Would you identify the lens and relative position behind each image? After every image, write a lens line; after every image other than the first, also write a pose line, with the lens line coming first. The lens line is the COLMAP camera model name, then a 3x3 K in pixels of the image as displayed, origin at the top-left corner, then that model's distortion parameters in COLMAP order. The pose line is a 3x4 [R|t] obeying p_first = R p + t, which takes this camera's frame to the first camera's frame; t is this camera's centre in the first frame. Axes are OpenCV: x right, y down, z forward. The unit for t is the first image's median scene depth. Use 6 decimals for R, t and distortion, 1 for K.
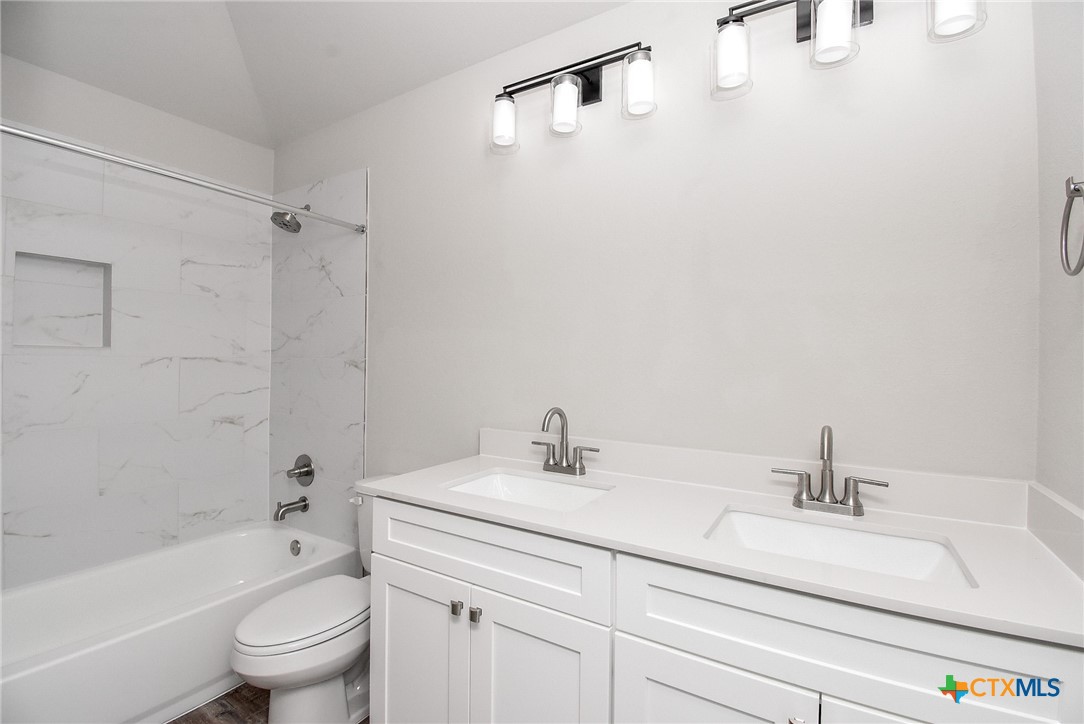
lens RADIAL K [[479.9, 0, 546.6], [0, 479.9, 362.3], [0, 0, 1]] dist [0.004937, -0.011119]
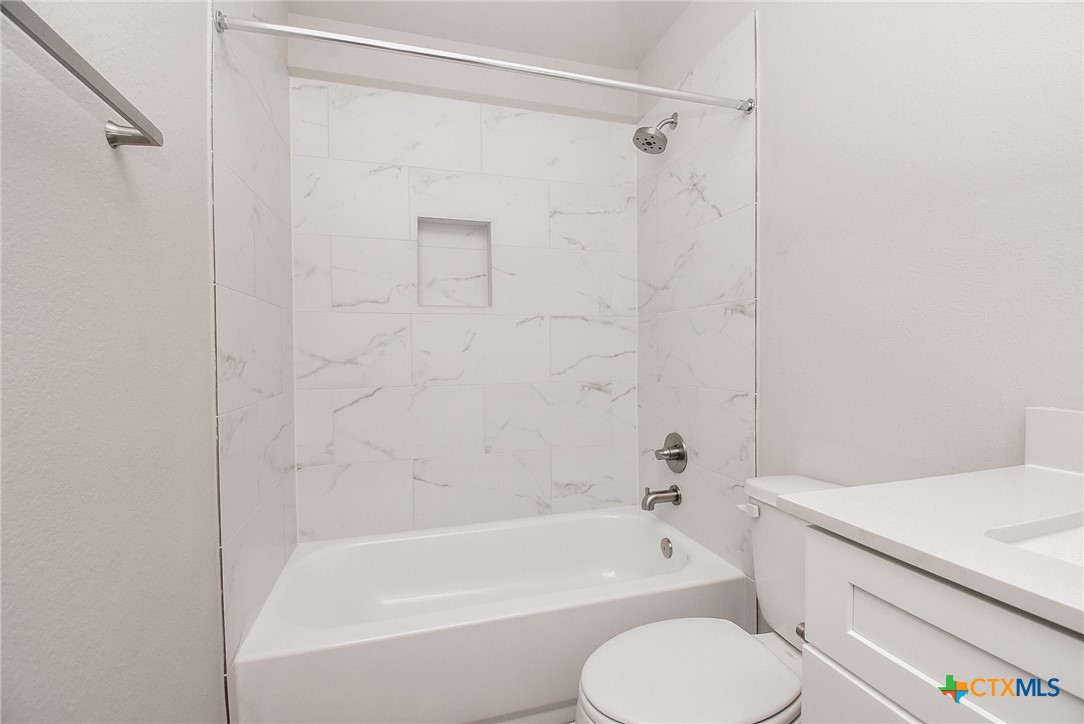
lens RADIAL K [[479.9, 0, 542.4], [0, 479.9, 365.4], [0, 0, 1]] dist [0.004937, -0.011119]
pose [[0.736688, -0.001003, -0.676232, -0.137209], [0.020562, 0.999570, 0.020919, 0.063353], [0.675920, -0.029315, 0.736392, 0.285766]]
